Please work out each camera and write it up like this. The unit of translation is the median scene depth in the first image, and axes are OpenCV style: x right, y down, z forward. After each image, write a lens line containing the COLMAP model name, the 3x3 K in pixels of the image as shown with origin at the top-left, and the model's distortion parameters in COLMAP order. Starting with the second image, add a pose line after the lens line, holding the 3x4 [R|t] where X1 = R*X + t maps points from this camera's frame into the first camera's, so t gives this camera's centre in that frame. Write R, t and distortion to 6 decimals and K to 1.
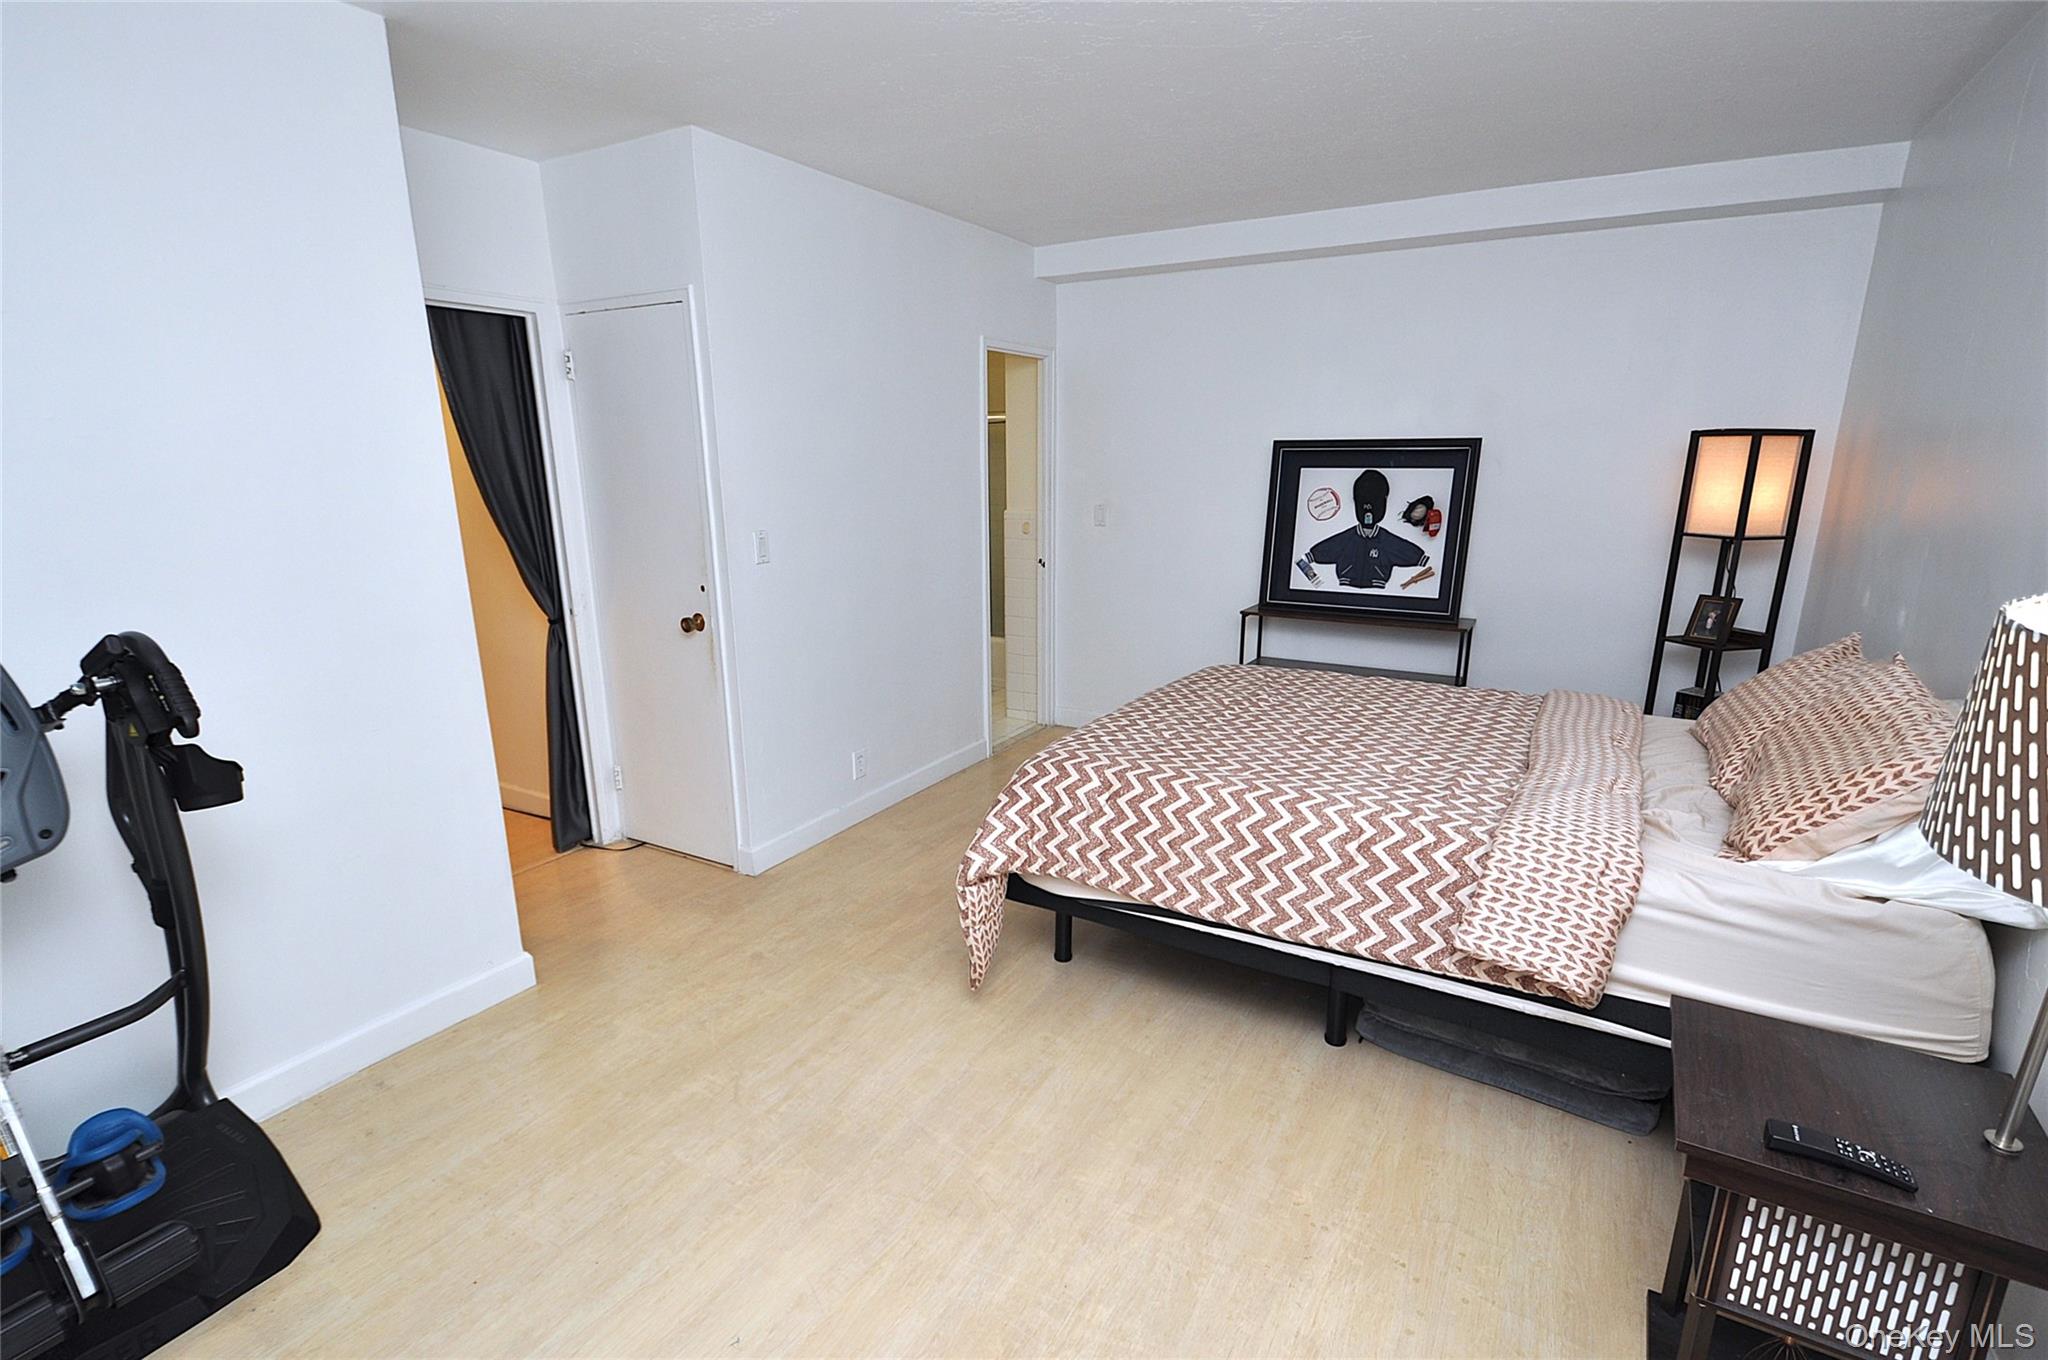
lens RADIAL K [[889.0, 0, 1028.5], [0, 889.0, 704.3], [0, 0, 1]] dist [0.003238, -0.000751]
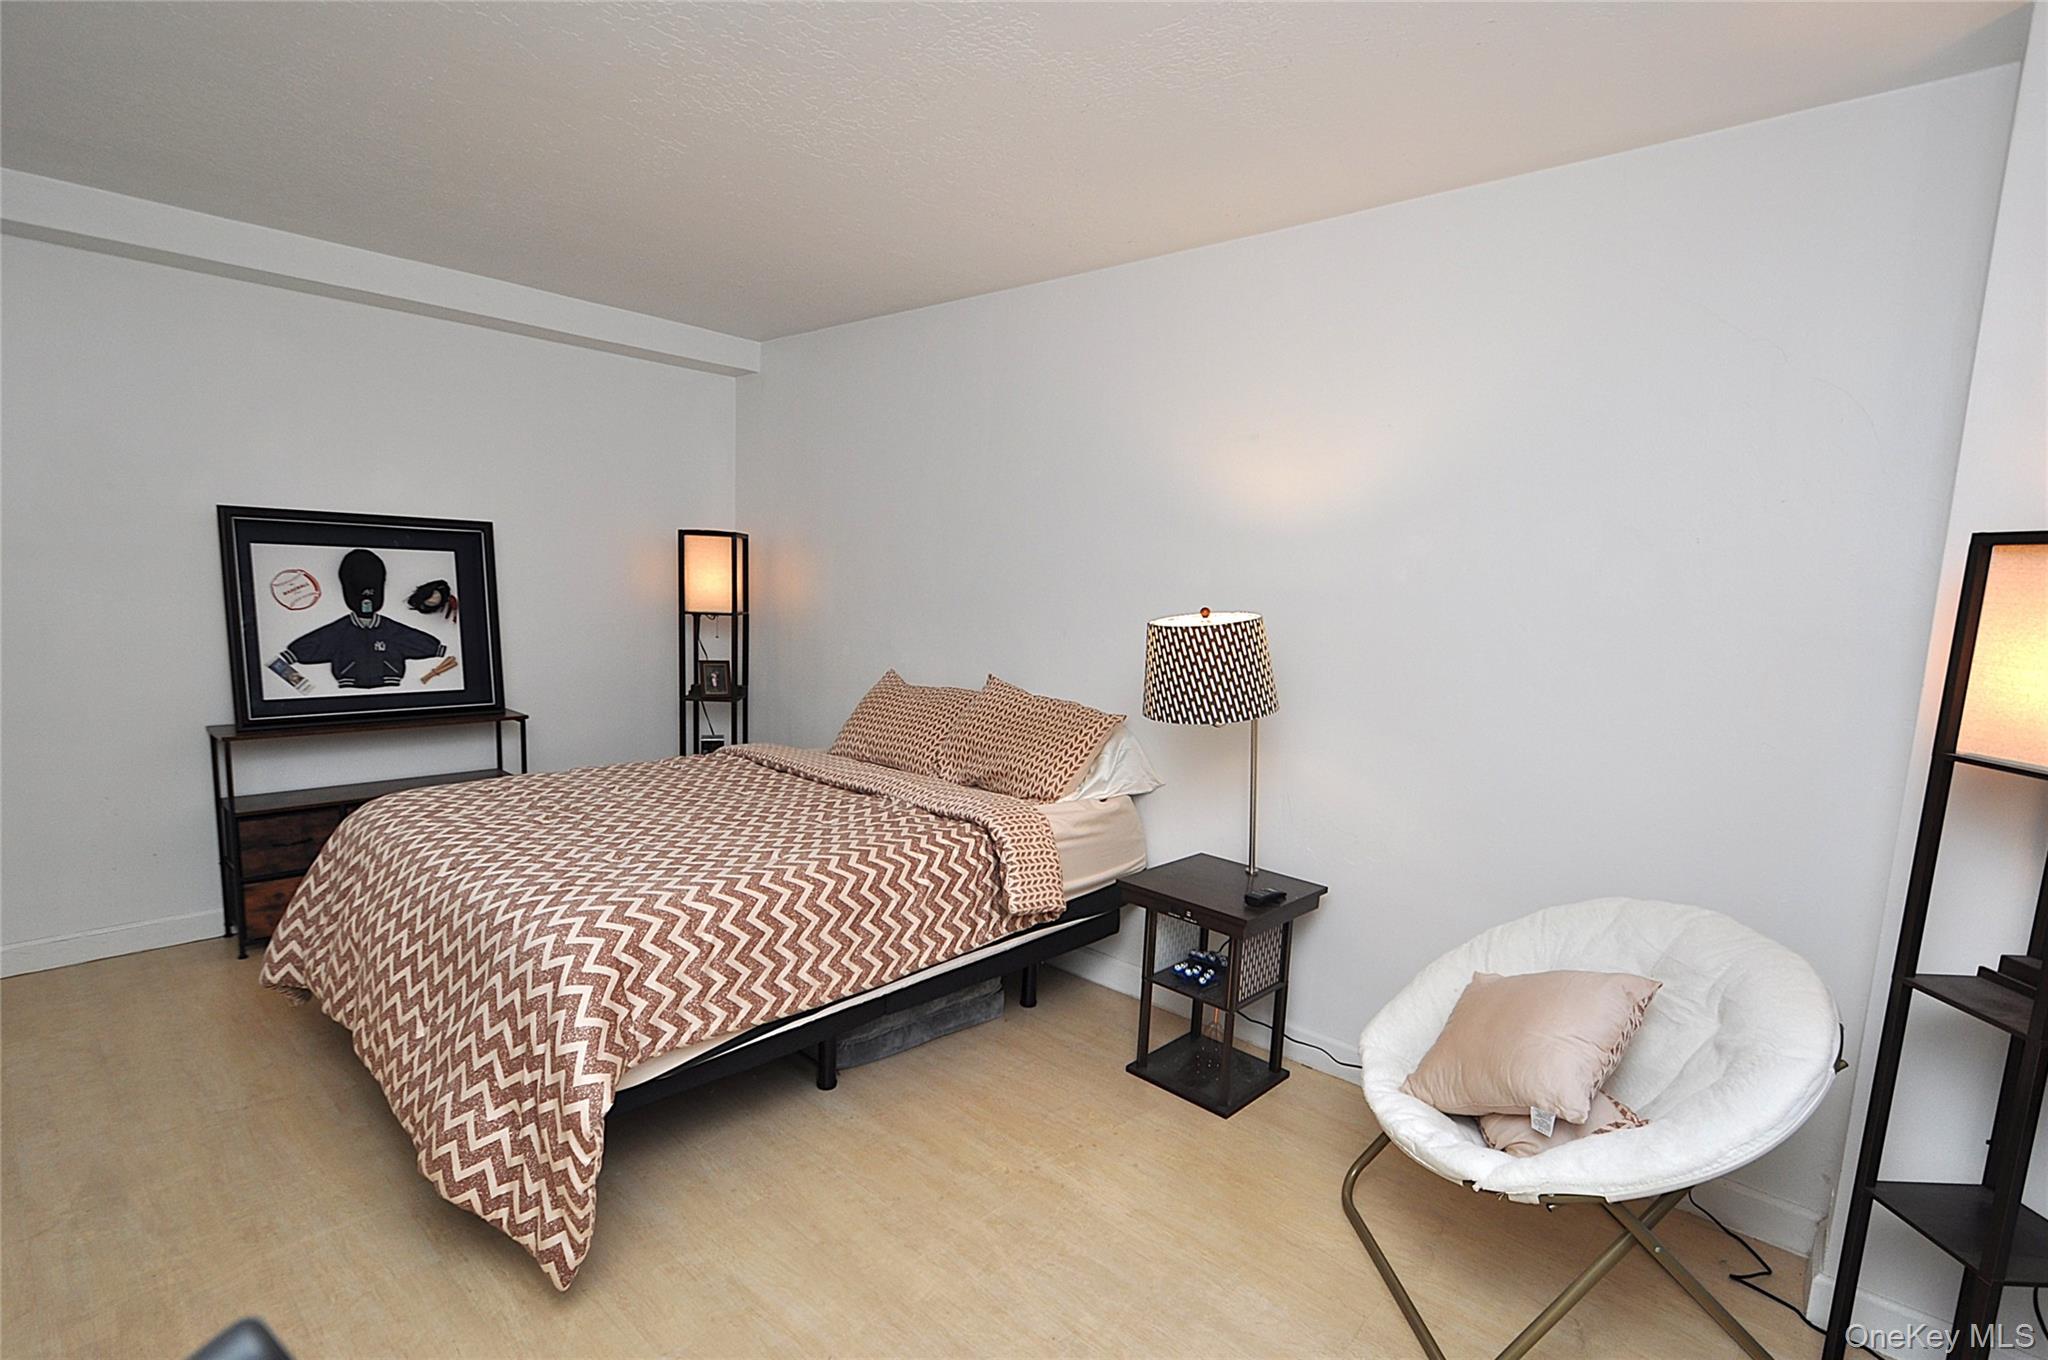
lens RADIAL K [[889.0, 0, 1028.5], [0, 889.0, 704.3], [0, 0, 1]] dist [0.003238, -0.000751]
pose [[0.291723, -0.127381, 0.947983, -0.250582], [0.213355, 0.974788, 0.065327, -0.039492], [-0.932404, 0.183199, 0.311545, 0.168541]]
